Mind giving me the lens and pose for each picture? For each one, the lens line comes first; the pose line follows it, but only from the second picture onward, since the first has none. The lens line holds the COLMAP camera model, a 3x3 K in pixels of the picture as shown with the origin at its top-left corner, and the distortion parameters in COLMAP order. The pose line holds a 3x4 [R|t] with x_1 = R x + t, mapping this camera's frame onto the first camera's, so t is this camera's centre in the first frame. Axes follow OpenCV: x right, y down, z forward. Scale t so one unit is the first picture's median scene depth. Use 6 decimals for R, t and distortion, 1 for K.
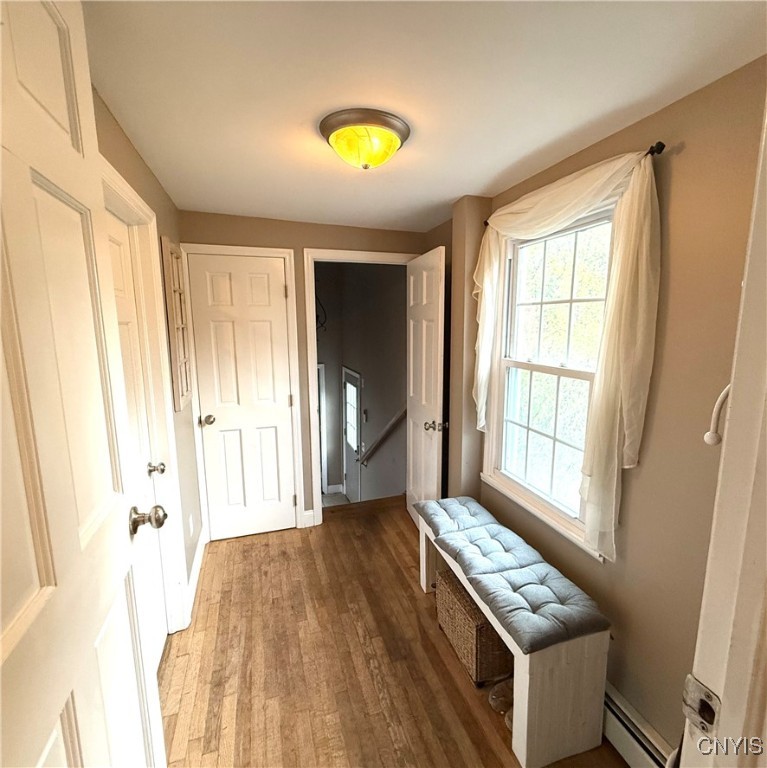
lens RADIAL K [[423.4, 0, 385.1], [0, 423.4, 385.4], [0, 0, 1]] dist [-0.000838, -0.000081]
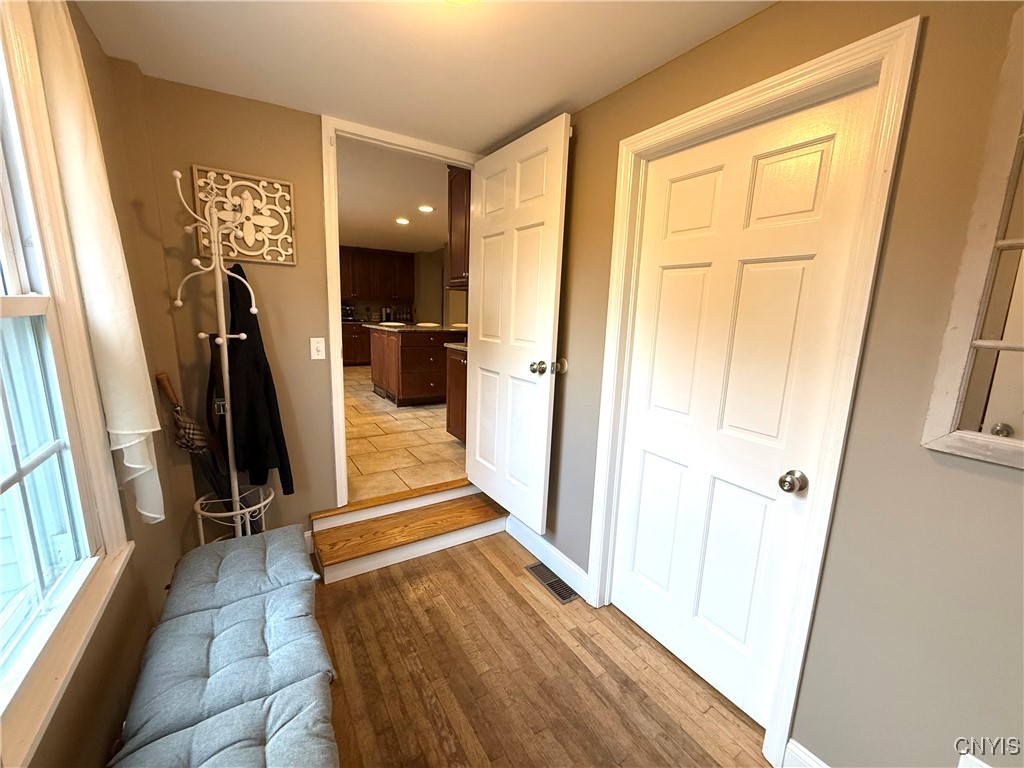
lens RADIAL K [[409.4, 0, 510.3], [0, 409.4, 391.5], [0, 0, 1]] dist [-0.000137, 0.000926]
pose [[-0.963608, 0.022807, -0.266346, 0.046879], [-0.071154, 0.938527, 0.337792, -0.126892], [0.257677, 0.344450, -0.902749, 1.562944]]
